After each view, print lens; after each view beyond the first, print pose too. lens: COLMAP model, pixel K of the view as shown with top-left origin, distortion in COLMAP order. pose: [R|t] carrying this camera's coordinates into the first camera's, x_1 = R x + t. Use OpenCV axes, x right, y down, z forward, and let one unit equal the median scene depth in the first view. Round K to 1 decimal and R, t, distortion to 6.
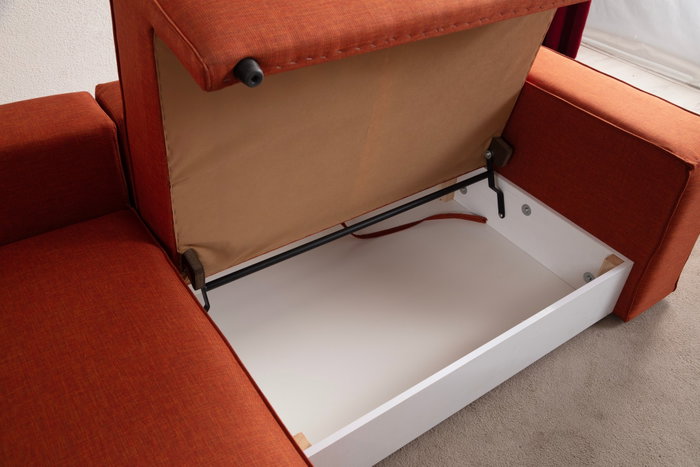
lens RADIAL K [[637.7, 0, 350.0], [0, 637.7, 233.5], [0, 0, 1]] dist [0.000851, 0.000760]
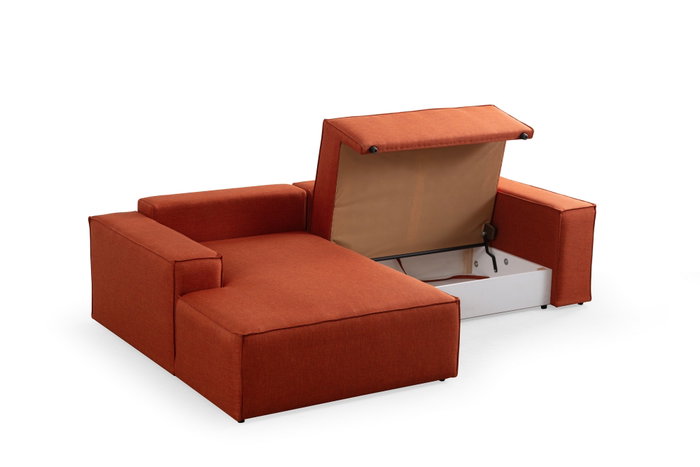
lens RADIAL K [[1382.3, 0, 350.0], [0, 1382.3, 233.5], [0, 0, 1]] dist [0.342033, 0.003324]
pose [[0.998242, -0.011270, -0.058184, 0.069937], [-0.013423, 0.913247, -0.407186, 1.541135], [0.057725, 0.407251, 0.911490, -2.709045]]
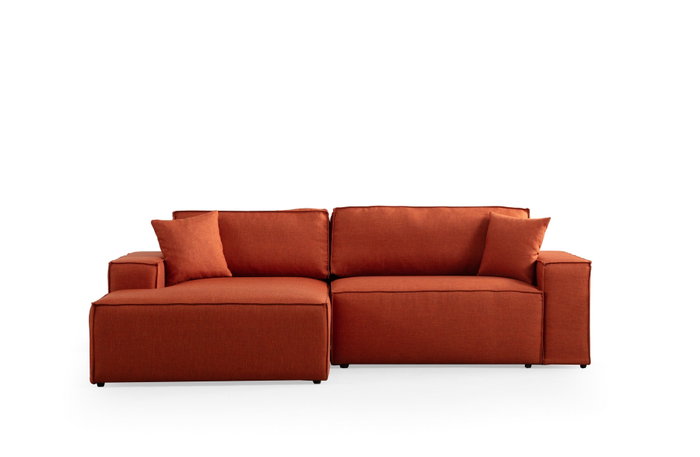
lens RADIAL K [[1673.3, 0, 367.1], [0, 1673.3, 211.4], [0, 0, 1]] dist [0.505958, 0.082683]
pose [[0.828340, -0.032638, -0.559274, 2.593000], [-0.312219, 0.802000, -0.509231, 2.284062], [0.465158, 0.596432, 0.654138, -2.507229]]
